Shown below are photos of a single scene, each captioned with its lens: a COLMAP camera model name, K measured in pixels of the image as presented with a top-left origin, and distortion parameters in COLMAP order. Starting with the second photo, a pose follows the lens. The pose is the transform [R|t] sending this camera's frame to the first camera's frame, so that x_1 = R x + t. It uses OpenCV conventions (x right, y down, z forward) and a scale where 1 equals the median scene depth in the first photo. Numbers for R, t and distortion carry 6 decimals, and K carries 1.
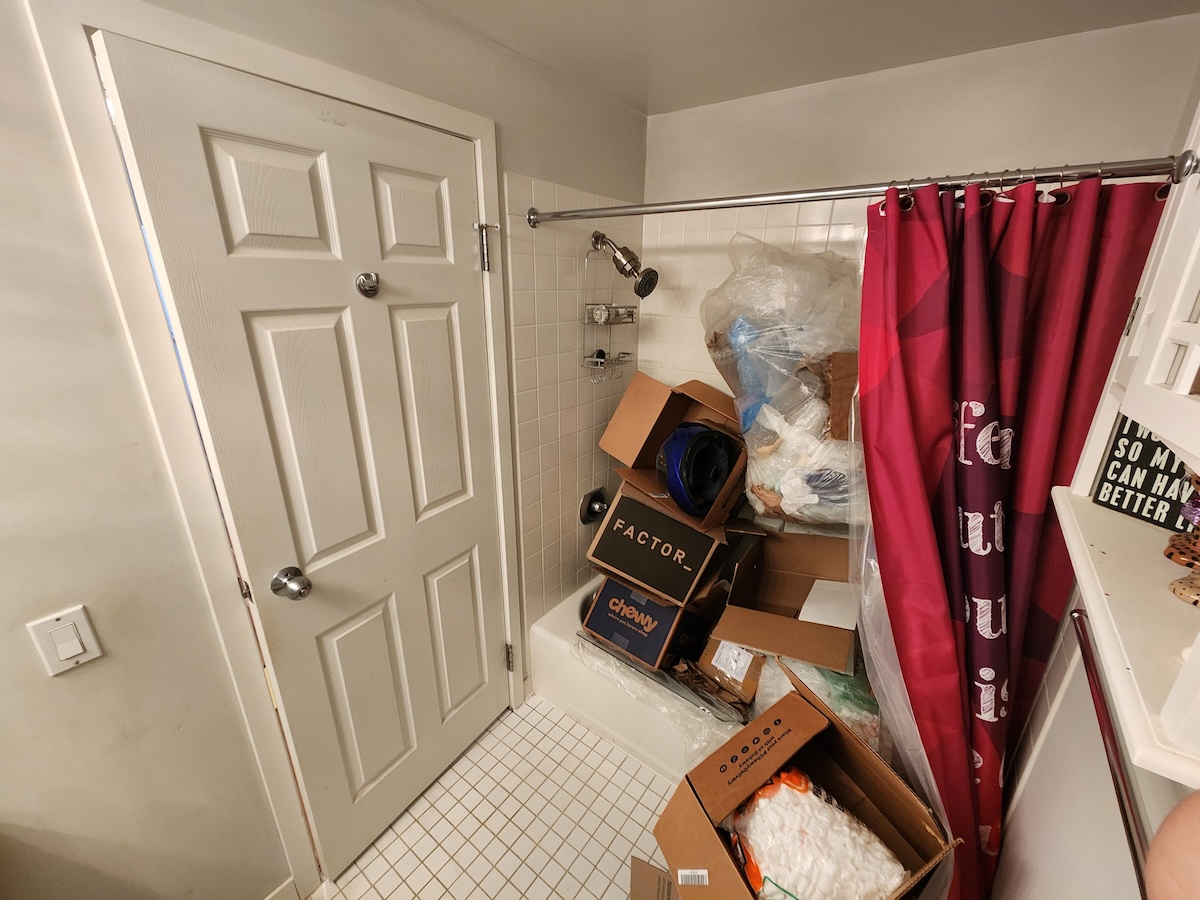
lens RADIAL K [[493.5, 0, 598.8], [0, 493.5, 451.6], [0, 0, 1]] dist [0.004705, -0.000735]
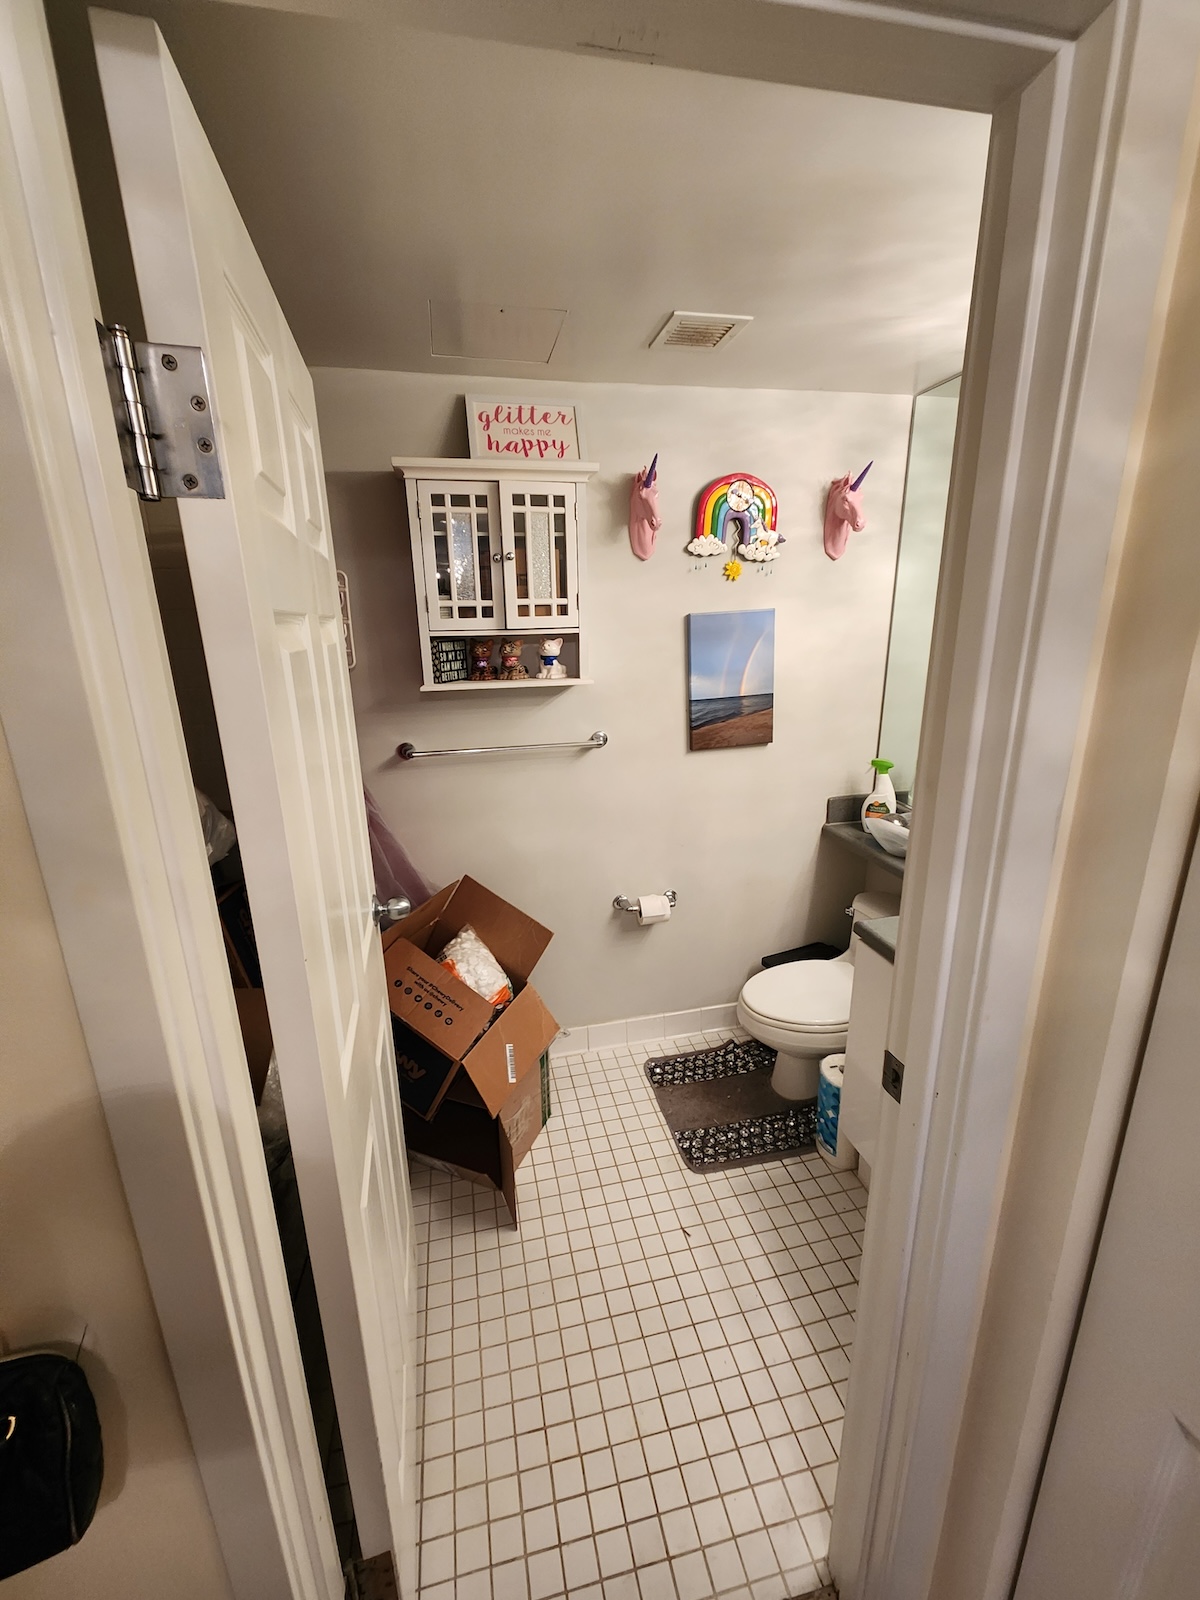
lens RADIAL K [[658.0, 0, 599.7], [0, 658.0, 791.3], [0, 0, 1]] dist [0.004705, -0.000735]
pose [[-0.754706, -0.168156, 0.634147, -0.690114], [0.230840, 0.836722, 0.496598, -0.359906], [-0.614111, 0.521172, -0.592662, 1.132811]]
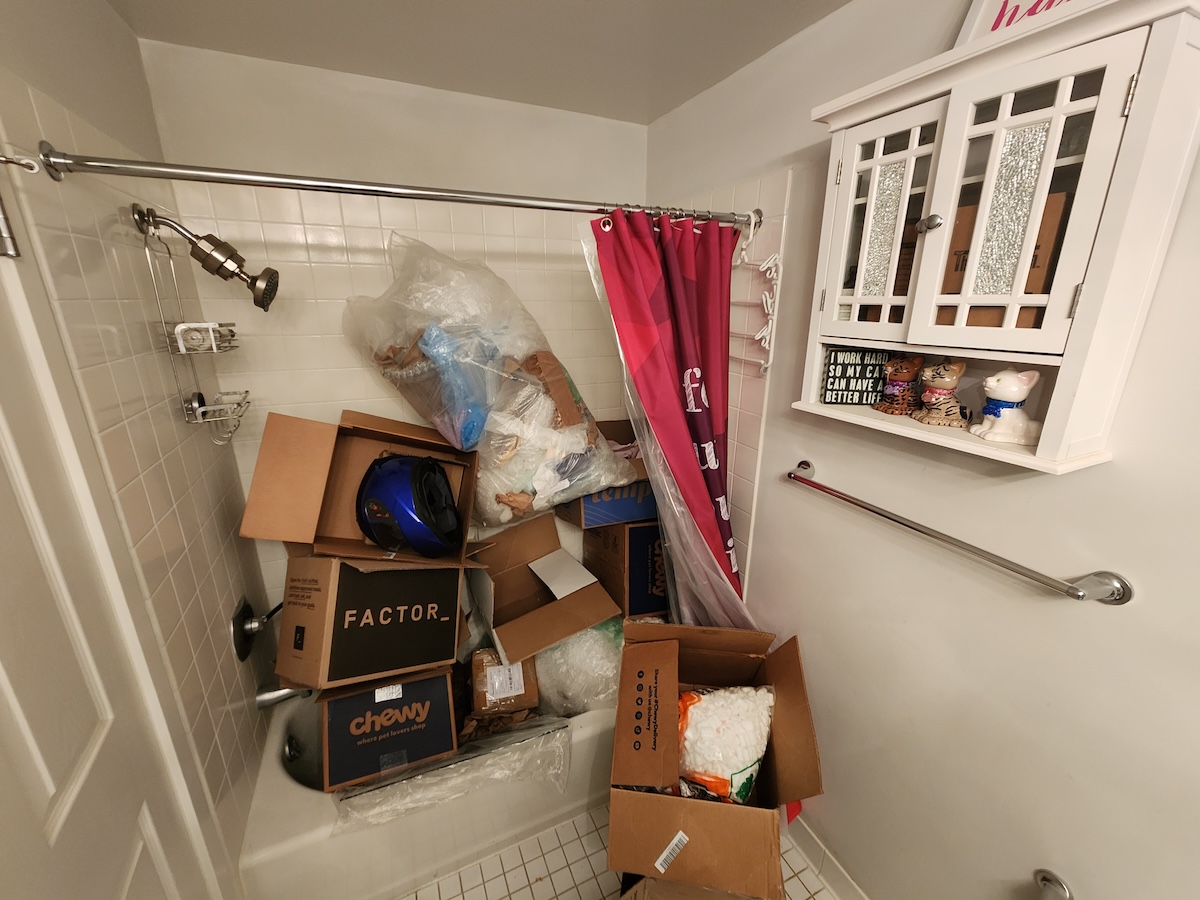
lens RADIAL K [[493.5, 0, 604.9], [0, 493.5, 452.4], [0, 0, 1]] dist [0.004705, -0.000735]
pose [[0.475646, -0.268275, 0.837729, -0.398422], [0.292757, 0.946345, 0.136836, -0.089228], [-0.829490, 0.180165, 0.528665, 0.316708]]
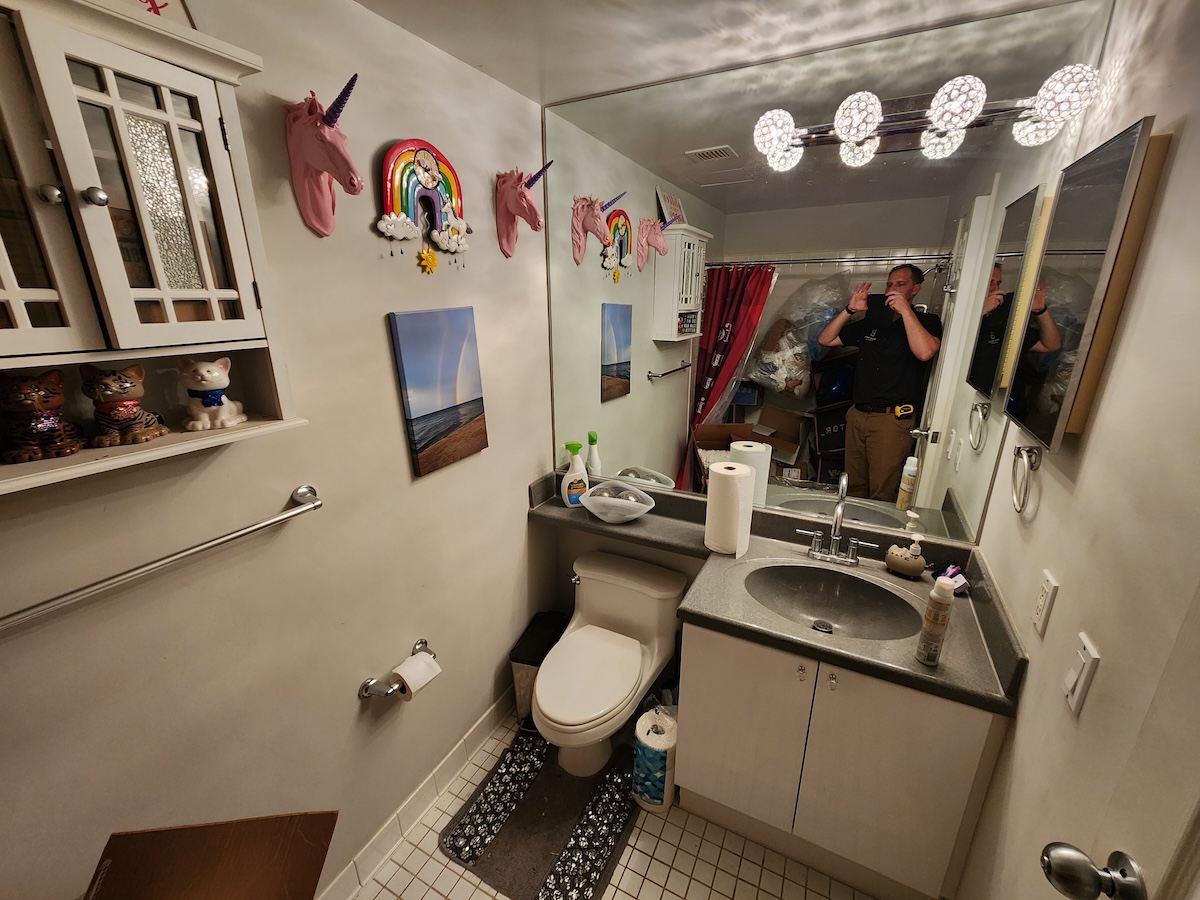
lens RADIAL K [[493.5, 0, 603.5], [0, 493.5, 454.4], [0, 0, 1]] dist [0.004705, -0.000735]
pose [[-0.987788, 0.039685, -0.150668, -0.060450], [-0.059860, 0.796141, 0.602143, -0.261426], [0.143849, 0.603808, -0.784043, 0.813544]]
